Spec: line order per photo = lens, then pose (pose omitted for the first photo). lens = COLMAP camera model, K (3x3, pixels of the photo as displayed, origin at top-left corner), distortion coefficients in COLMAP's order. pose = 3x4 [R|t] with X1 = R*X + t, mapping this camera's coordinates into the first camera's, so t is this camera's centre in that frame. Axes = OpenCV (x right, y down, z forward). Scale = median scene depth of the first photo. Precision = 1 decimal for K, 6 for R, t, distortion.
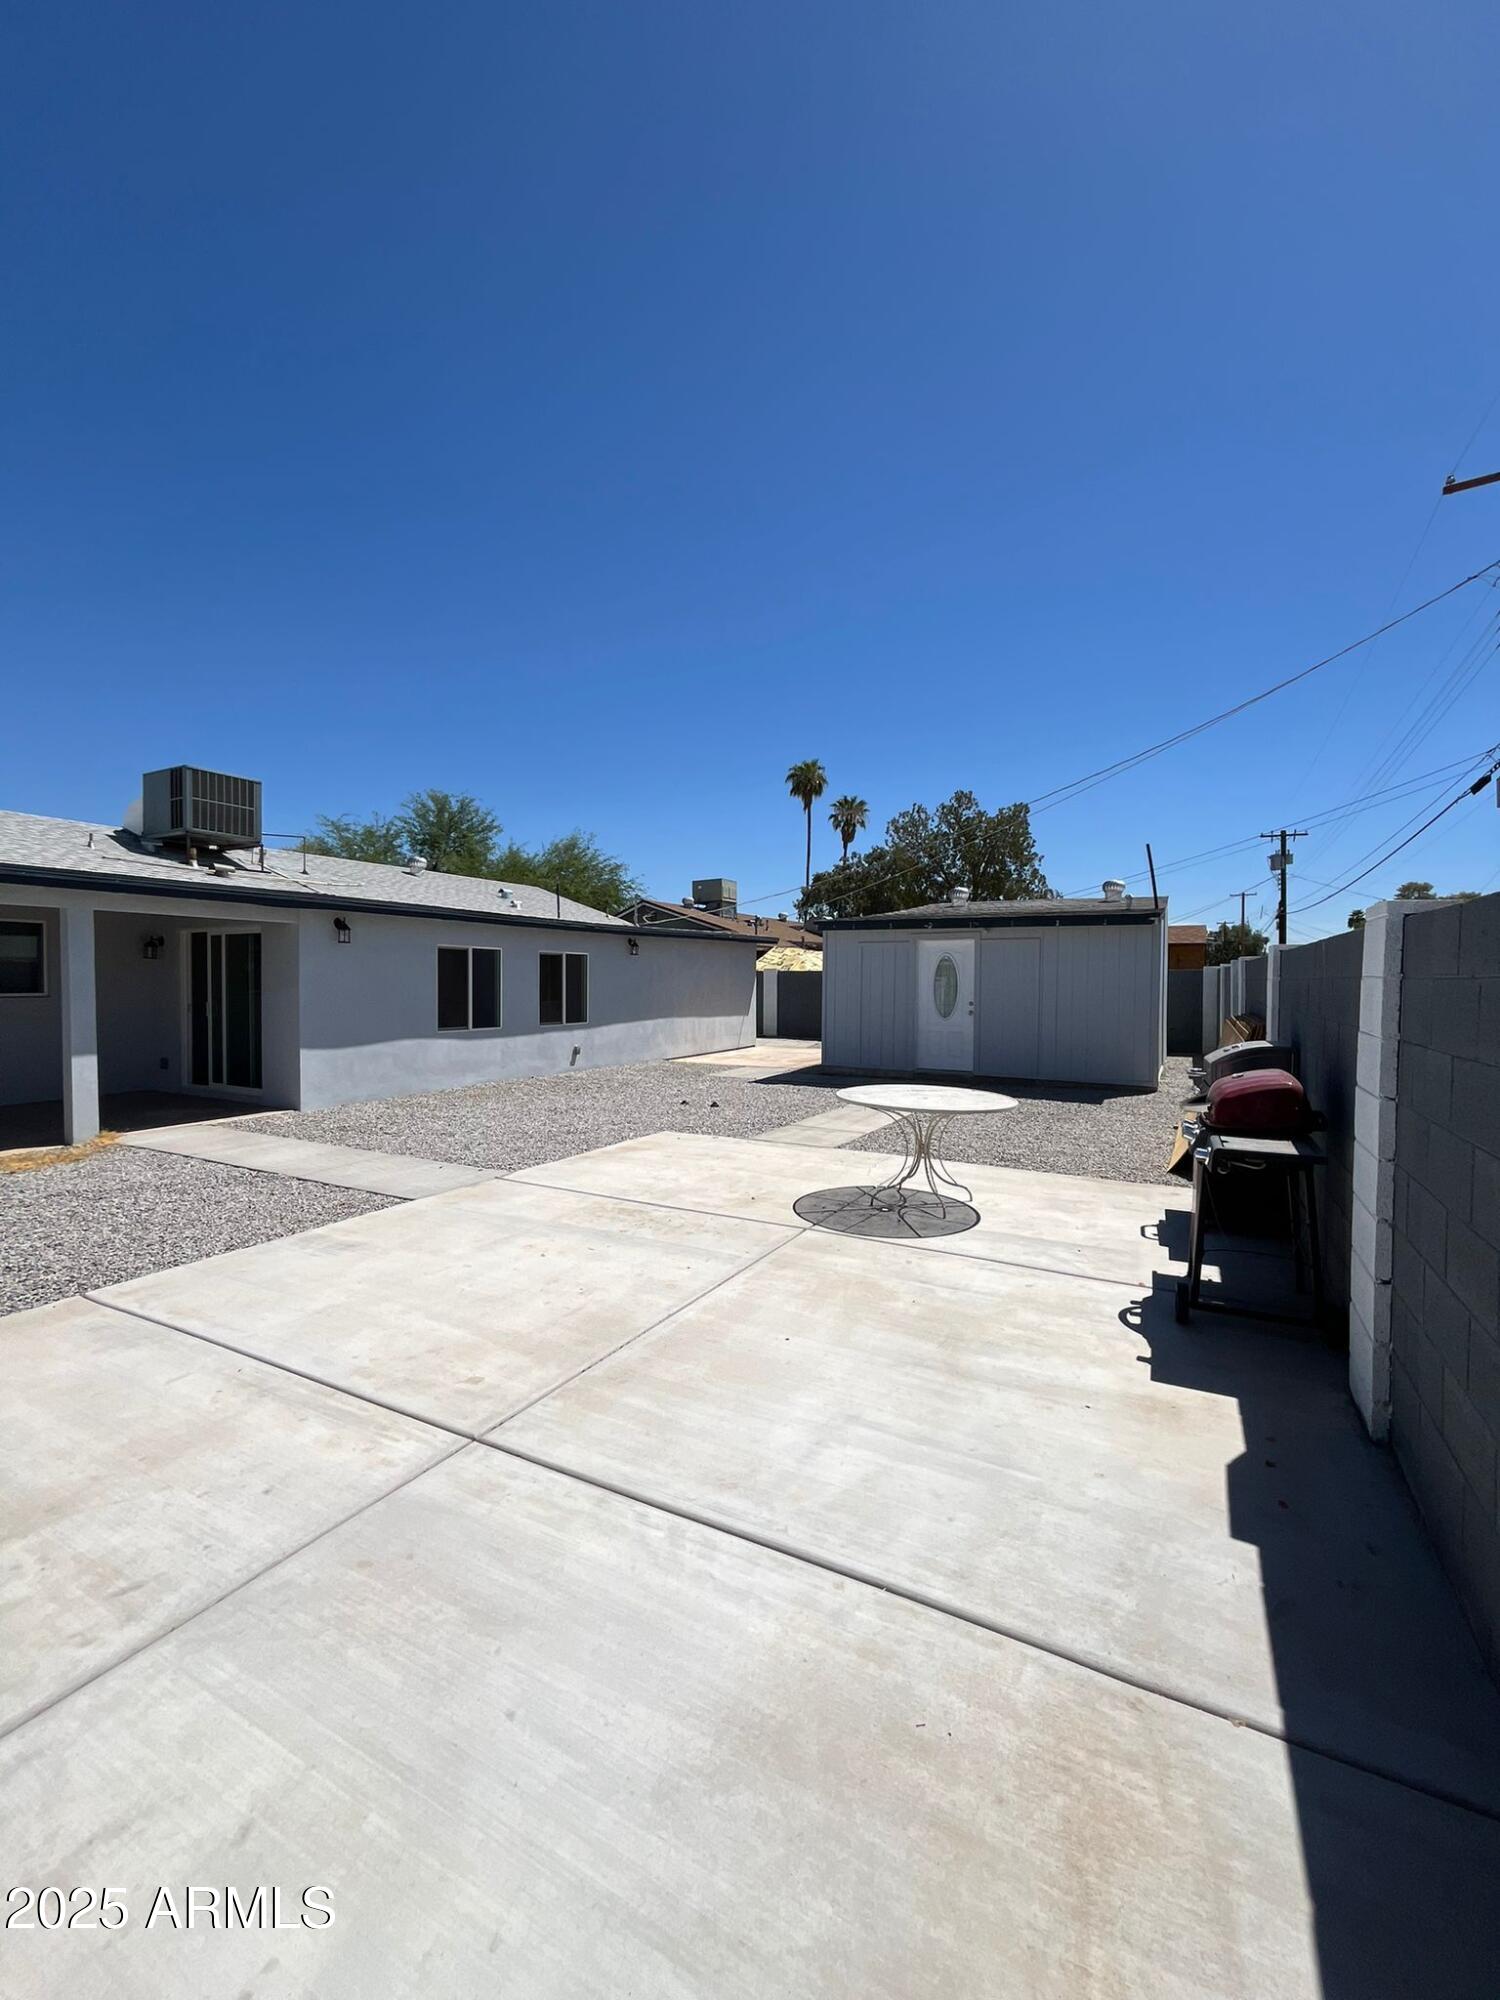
lens RADIAL K [[813.5, 0, 757.7], [0, 813.5, 989.2], [0, 0, 1]] dist [-0.000945, -0.000225]
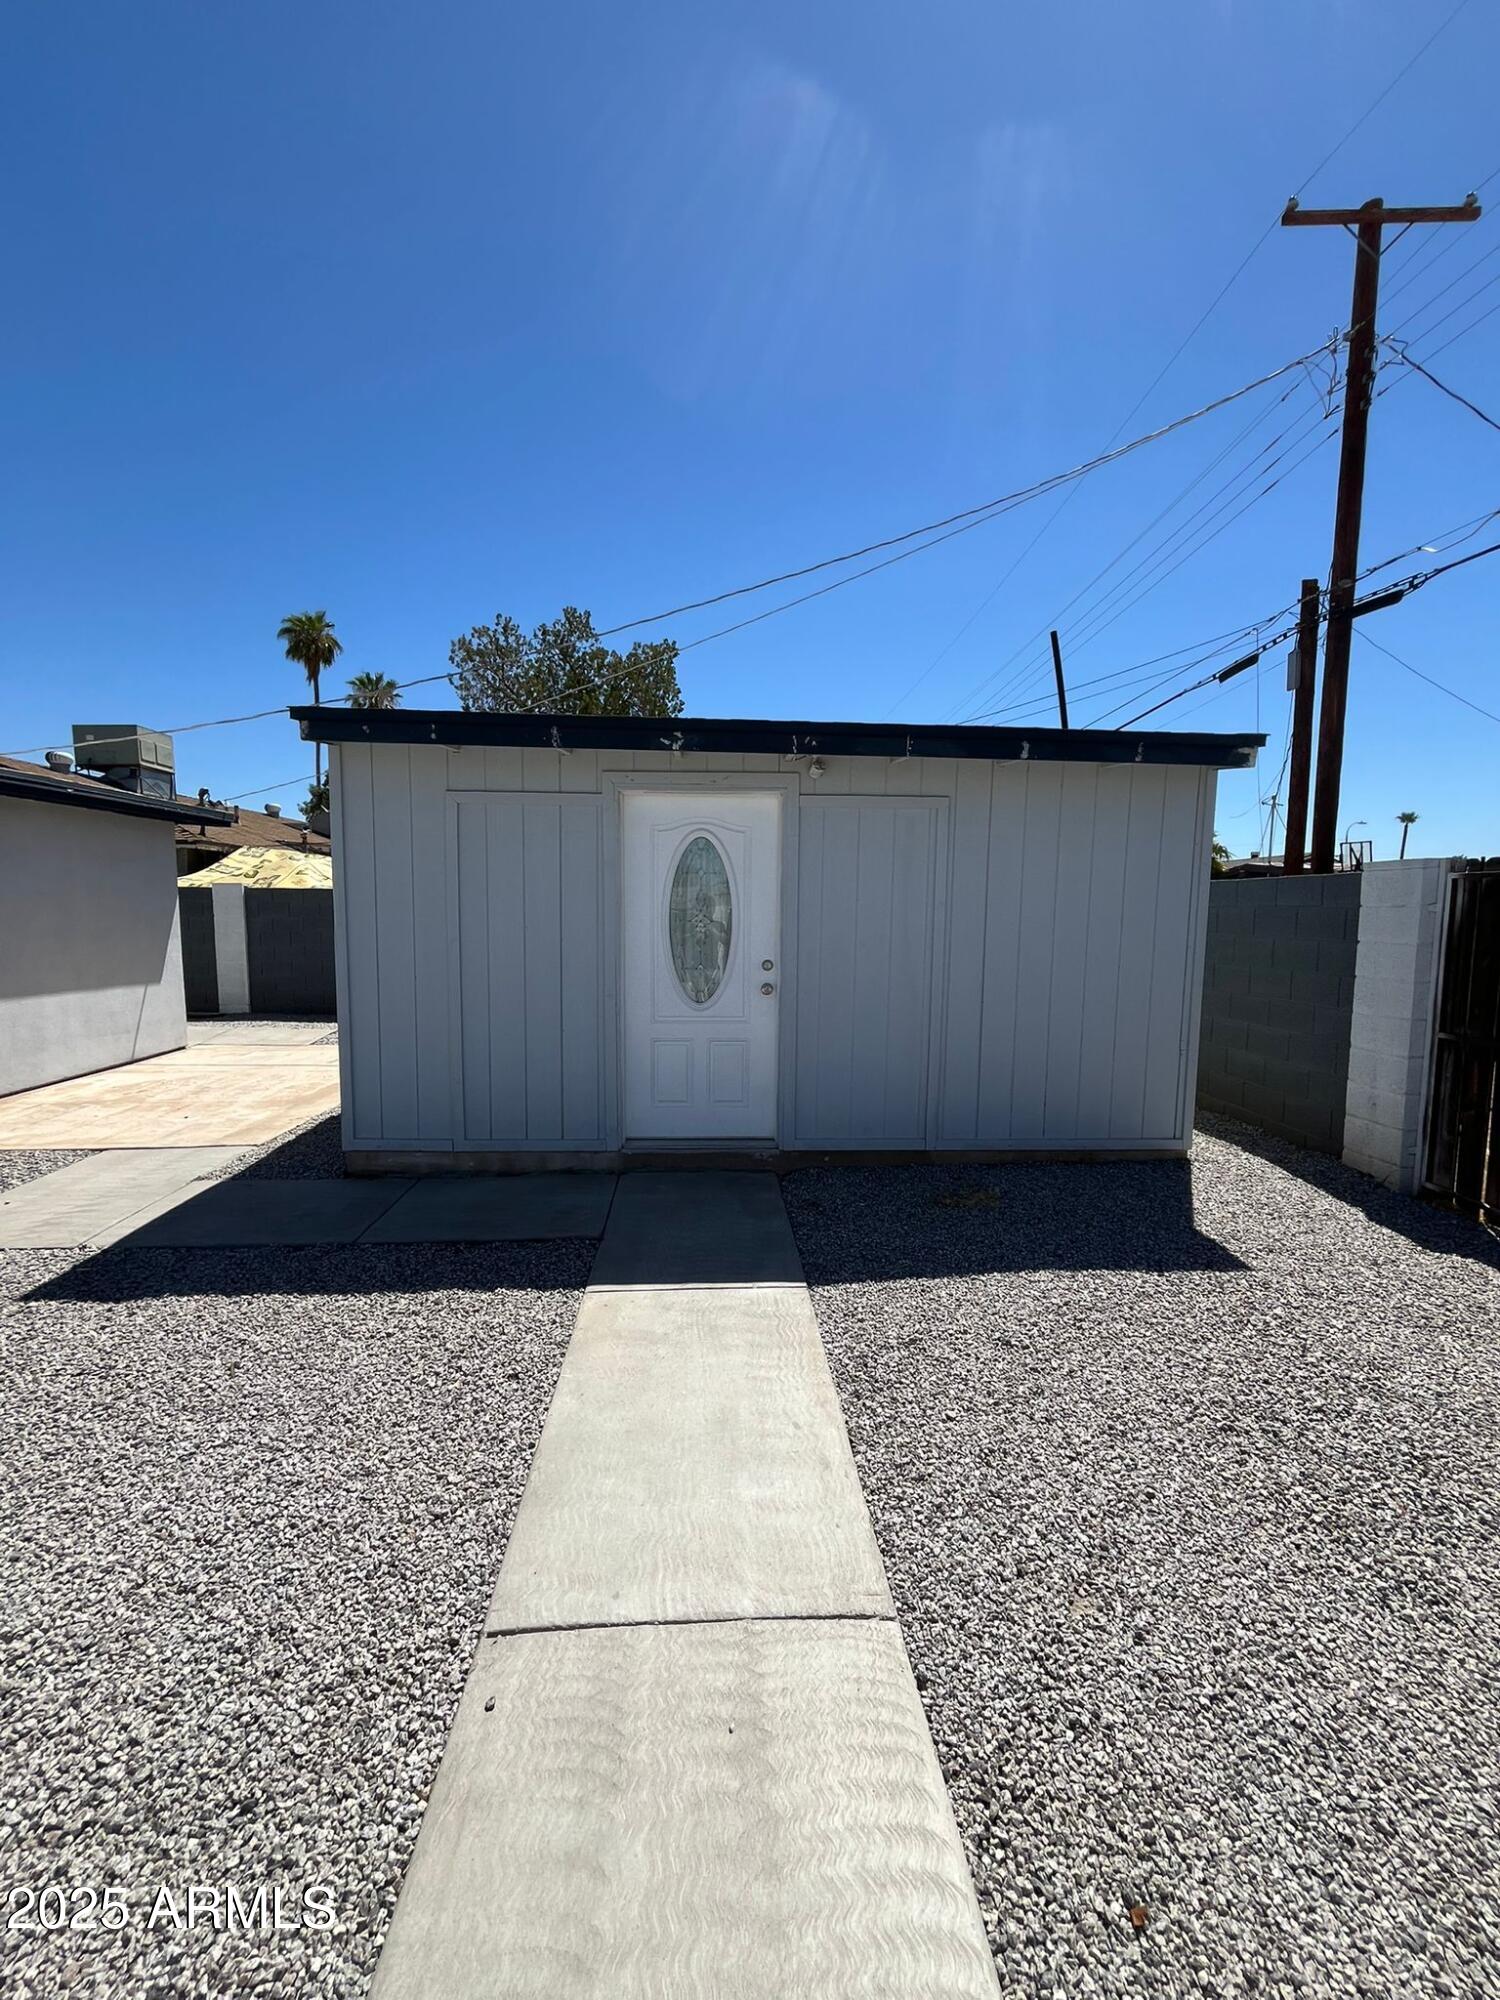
lens RADIAL K [[813.5, 0, 754.5], [0, 813.5, 984.4], [0, 0, 1]] dist [-0.000945, -0.000225]
pose [[0.856278, -0.044861, 0.514563, 0.132594], [0.003002, 0.996637, 0.081893, -0.010757], [-0.516506, -0.068579, 0.853533, 1.532507]]
